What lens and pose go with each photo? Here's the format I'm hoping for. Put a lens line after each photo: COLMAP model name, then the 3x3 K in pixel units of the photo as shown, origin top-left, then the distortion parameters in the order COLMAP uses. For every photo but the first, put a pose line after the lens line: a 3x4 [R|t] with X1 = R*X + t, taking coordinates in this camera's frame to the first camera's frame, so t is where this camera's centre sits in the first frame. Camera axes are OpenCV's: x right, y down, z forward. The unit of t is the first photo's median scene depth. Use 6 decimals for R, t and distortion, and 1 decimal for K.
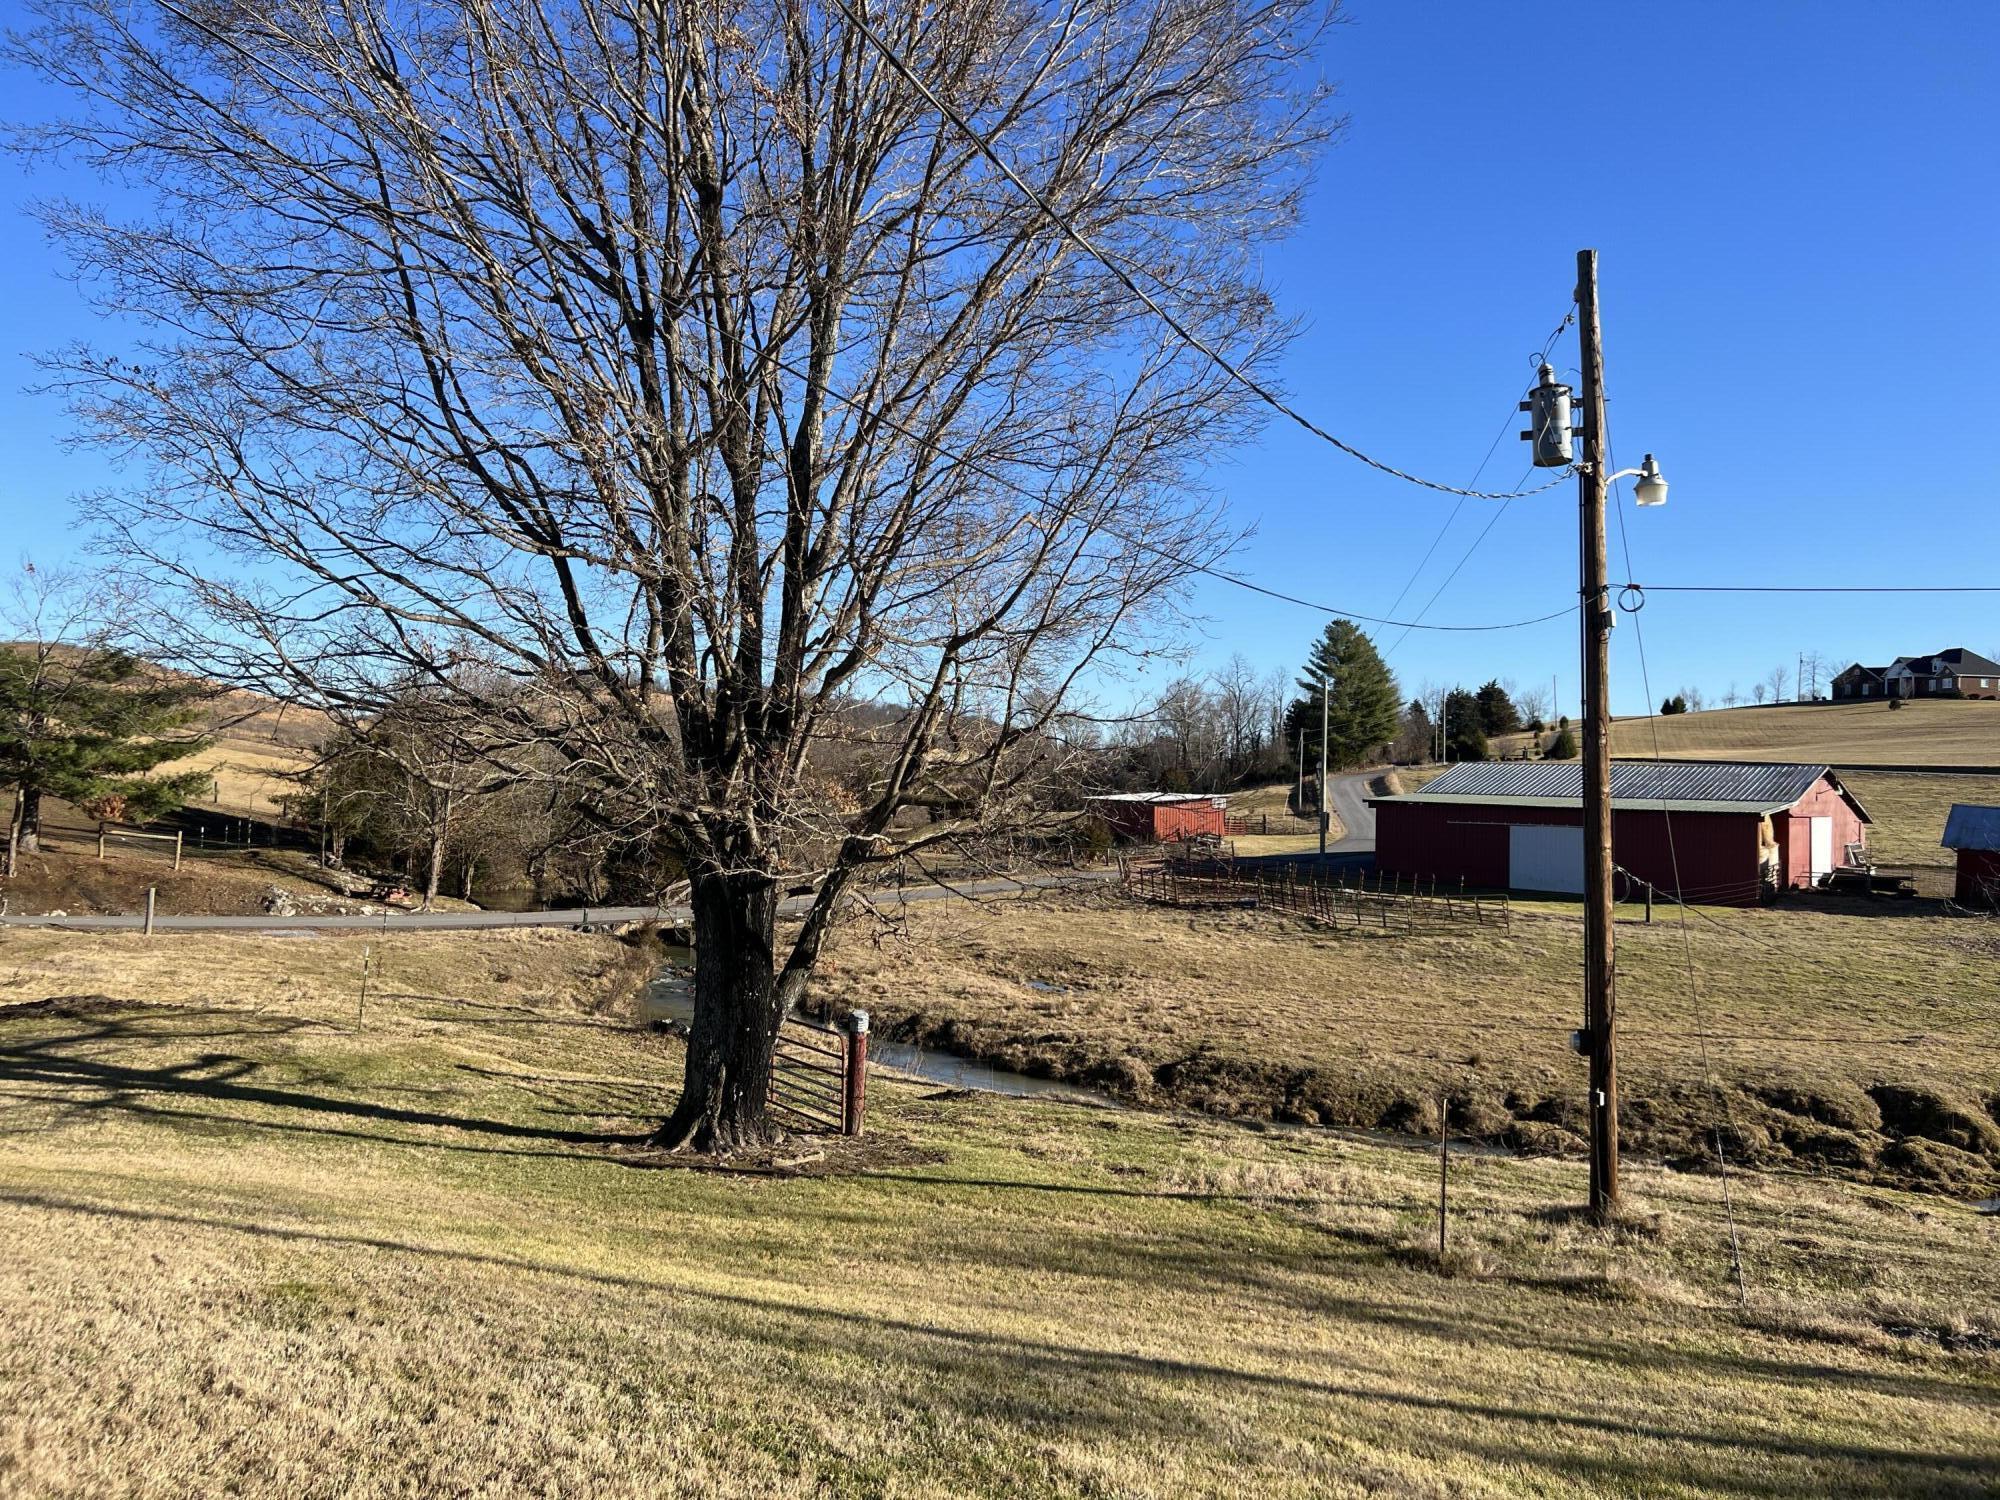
lens RADIAL K [[1505.5, 0, 994.6], [0, 1505.5, 764.3], [0, 0, 1]] dist [0.055404, -0.058855]
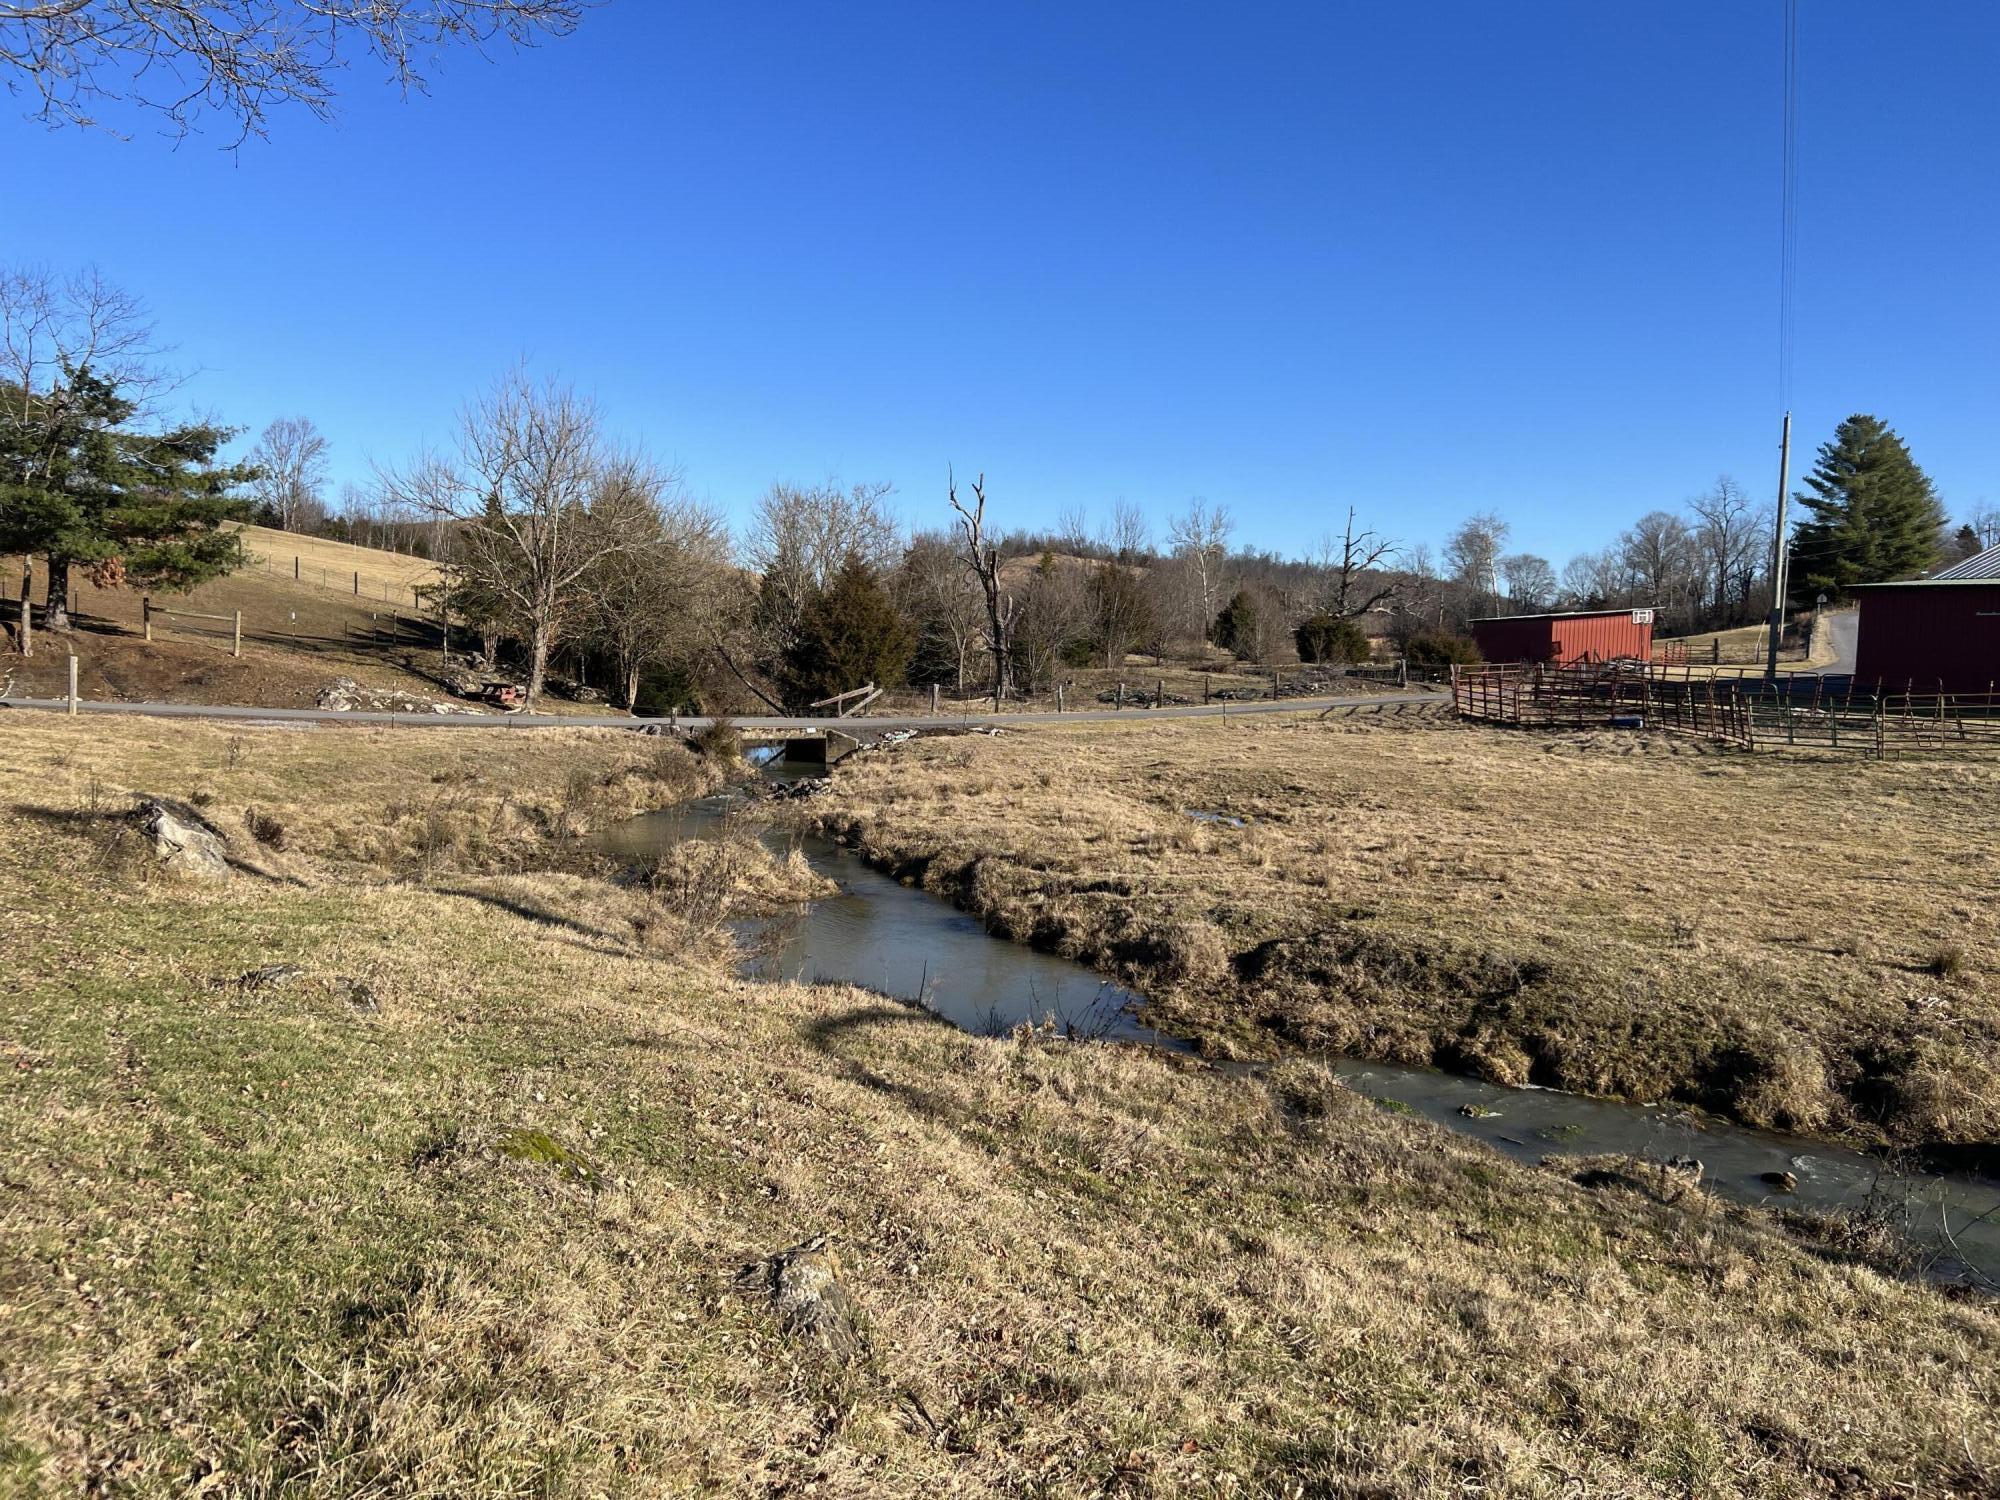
lens RADIAL K [[1505.5, 0, 991.0], [0, 1505.5, 764.2], [0, 0, 1]] dist [0.055404, -0.058855]
pose [[0.955868, 0.017888, -0.293251, 0.193536], [0.007285, 0.996395, 0.084527, 0.103710], [0.293706, -0.082933, 0.952292, 0.532237]]
